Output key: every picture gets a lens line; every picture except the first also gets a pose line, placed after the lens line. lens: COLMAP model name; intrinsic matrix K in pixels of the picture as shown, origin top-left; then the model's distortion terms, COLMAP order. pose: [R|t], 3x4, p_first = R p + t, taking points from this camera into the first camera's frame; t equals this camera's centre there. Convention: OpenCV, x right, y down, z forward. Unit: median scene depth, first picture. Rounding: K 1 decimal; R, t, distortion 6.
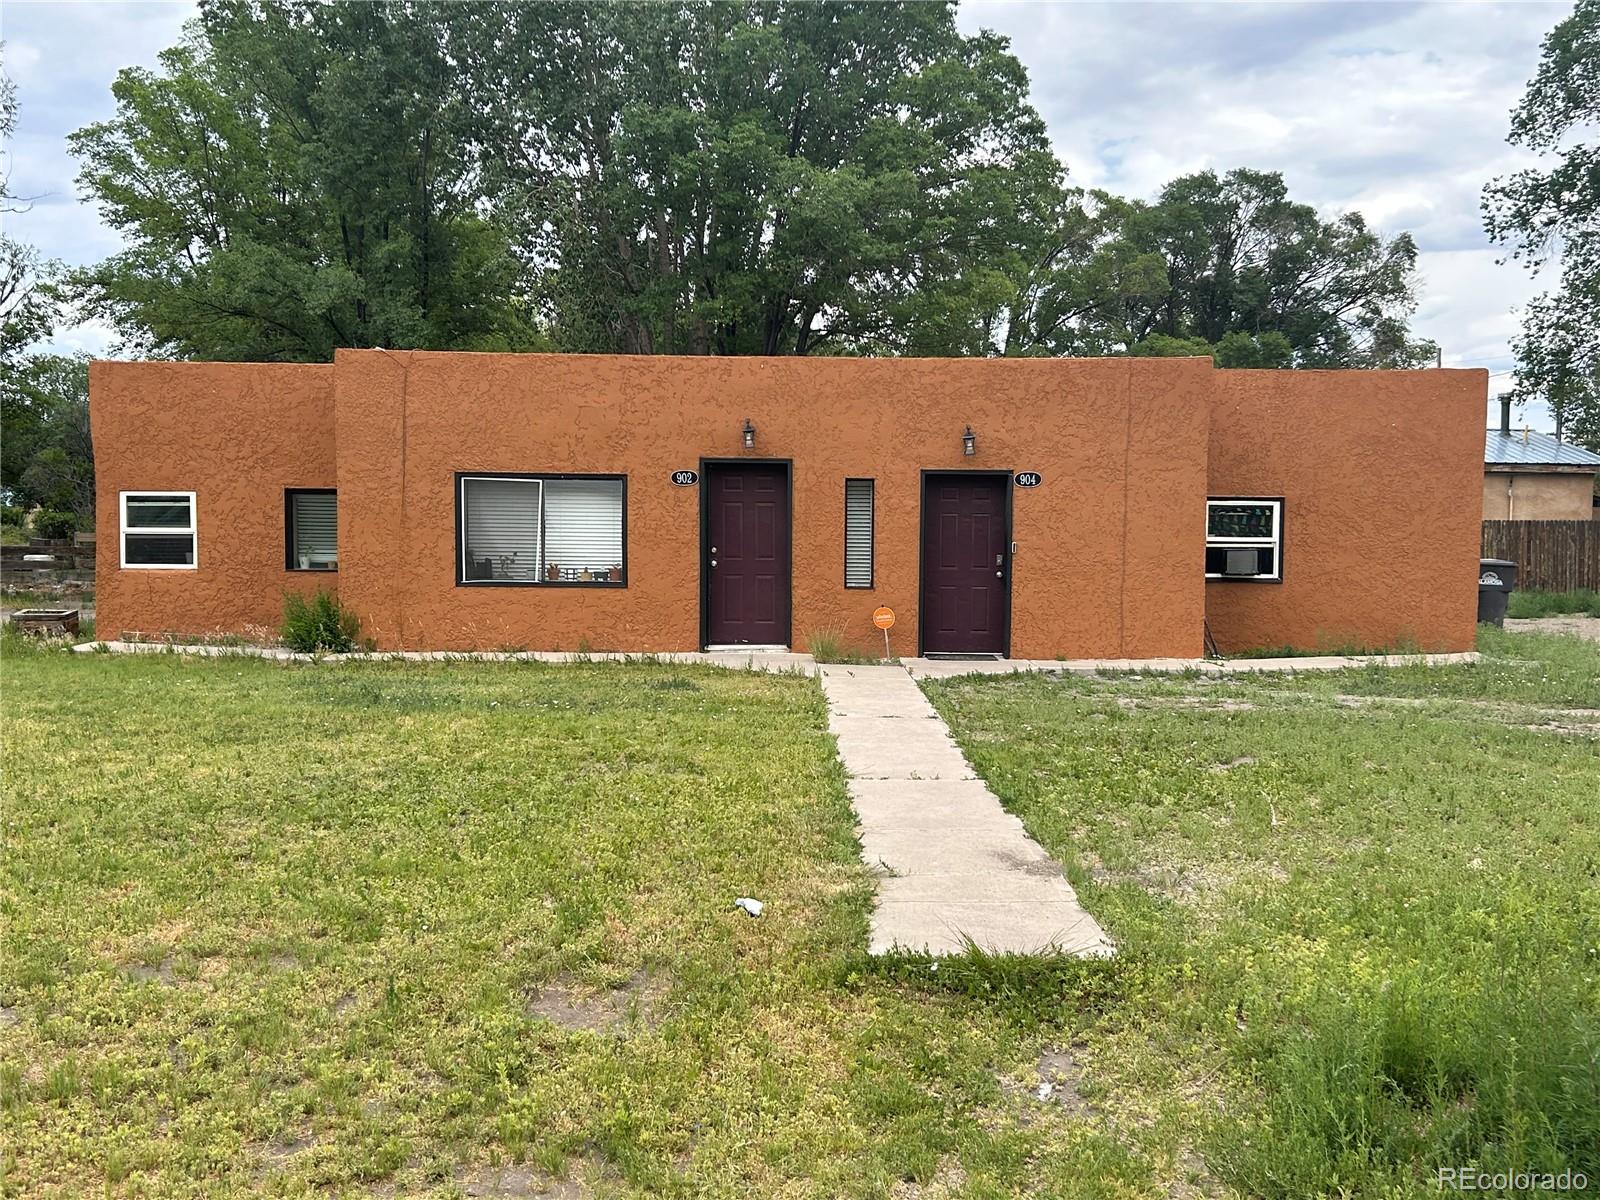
lens RADIAL K [[1669.1, 0, 799.9], [0, 1669.1, 599.4], [0, 0, 1]] dist [0.005390, 0.000000]
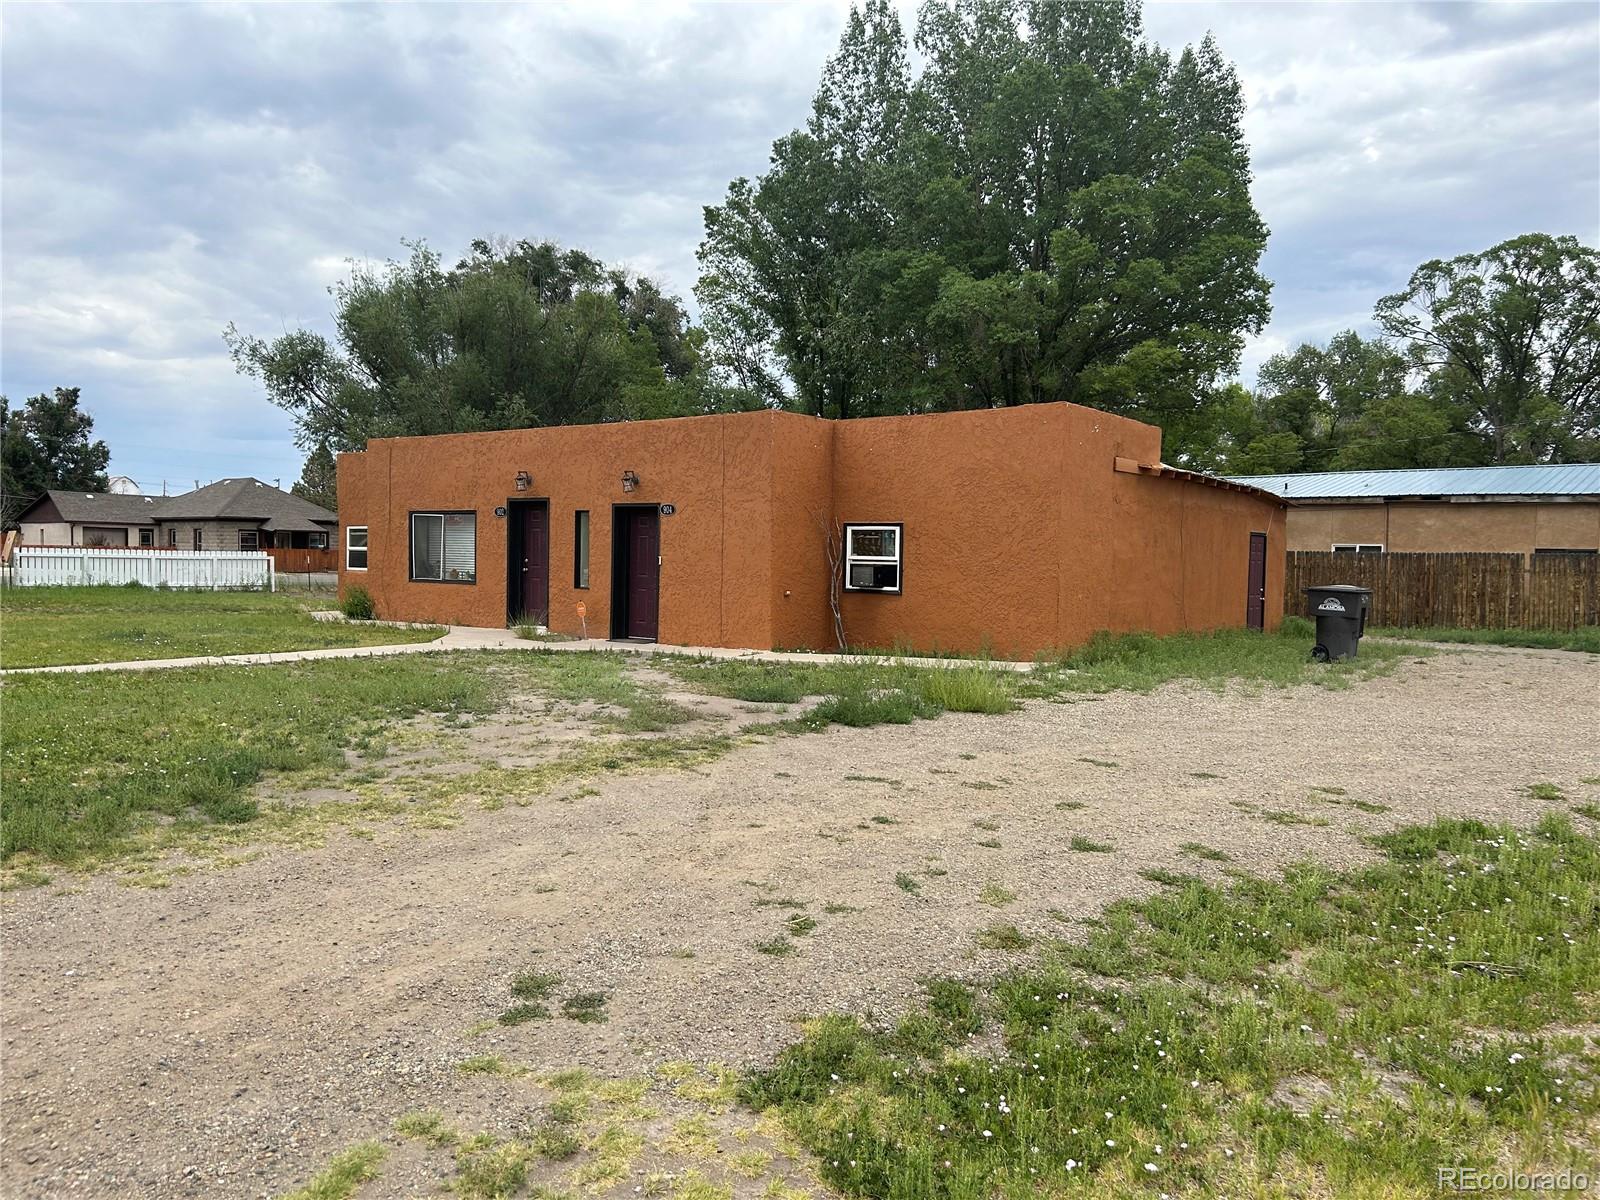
lens RADIAL K [[1211.4, 0, 799.3], [0, 1211.4, 601.5], [0, 0, 1]] dist [0.011392, -0.000349]
pose [[0.807519, 0.028811, -0.589137, 0.789879], [-0.038623, 0.999246, -0.004074, 0.001292], [0.588575, 0.026044, 0.808023, 0.278997]]
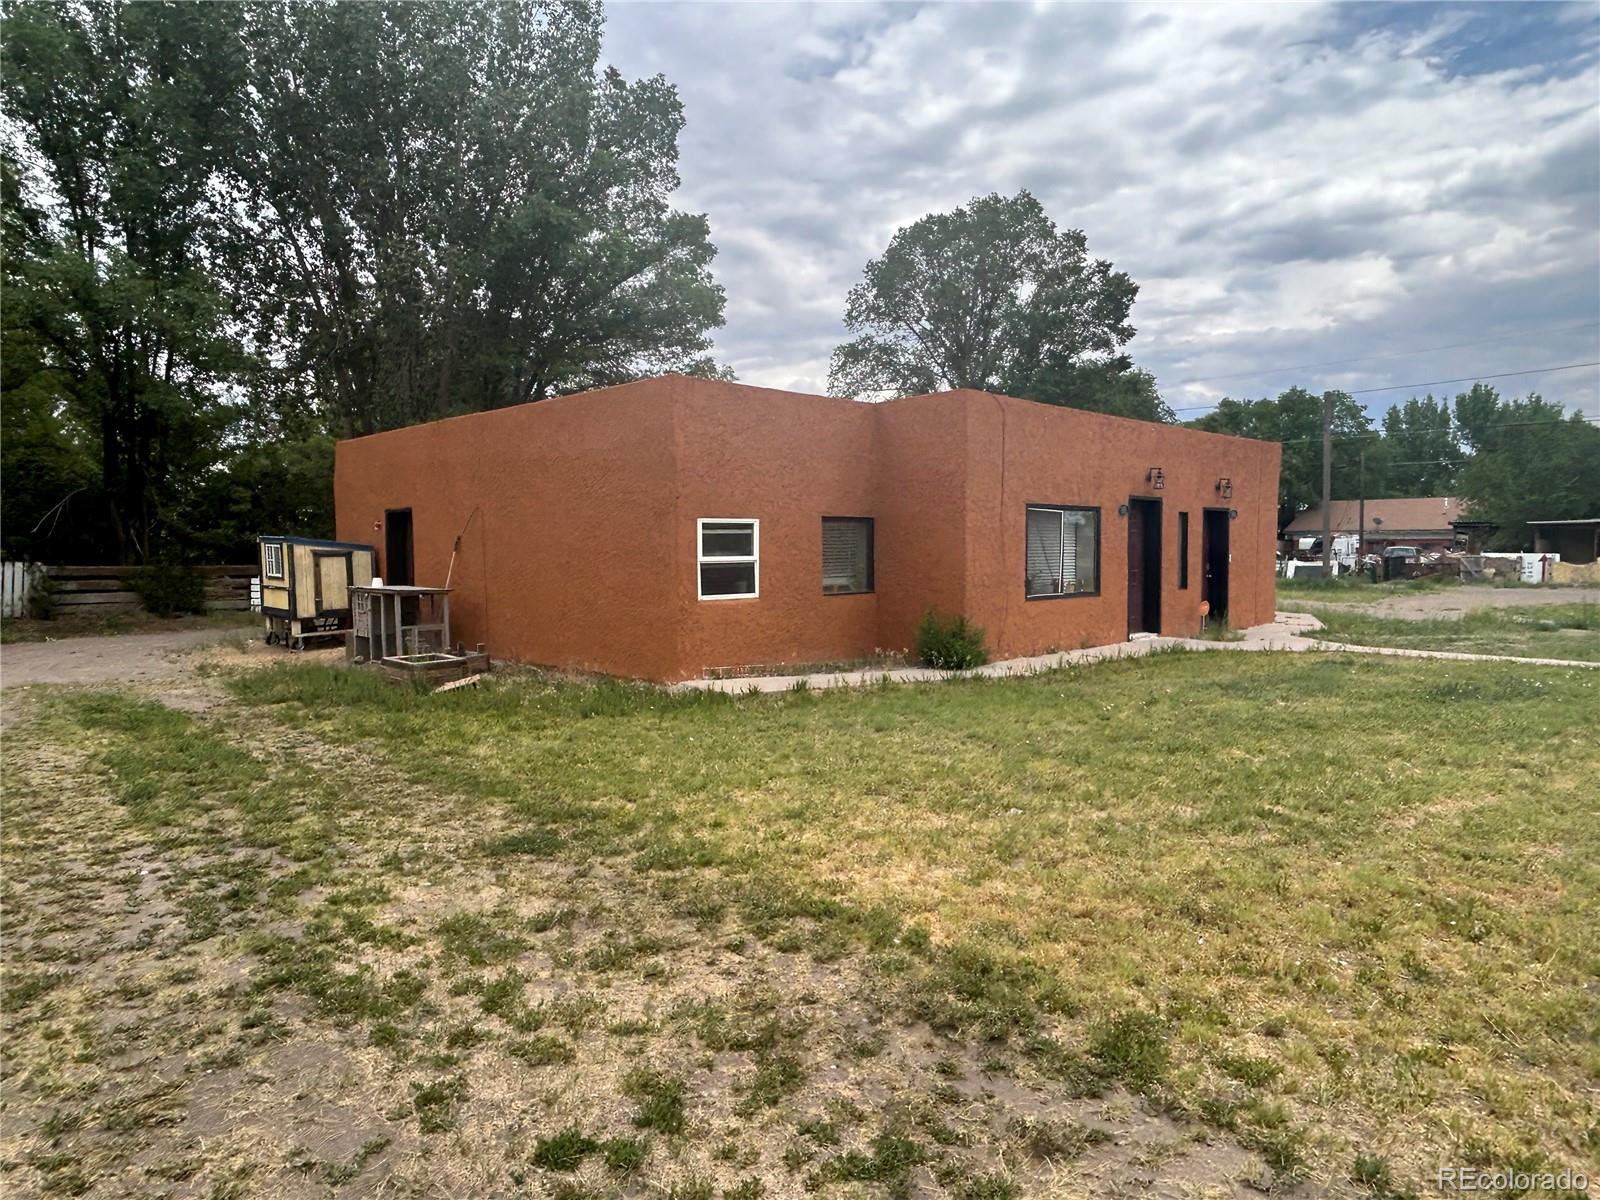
lens RADIAL K [[977.8, 0, 800.7], [0, 977.8, 602.9], [0, 0, 1]] dist [0.001059, 0.000046]
pose [[0.722739, -0.049884, 0.689318, -0.798006], [0.044354, 0.998684, 0.025766, -0.031030], [-0.689696, 0.011952, 0.724000, 0.610371]]
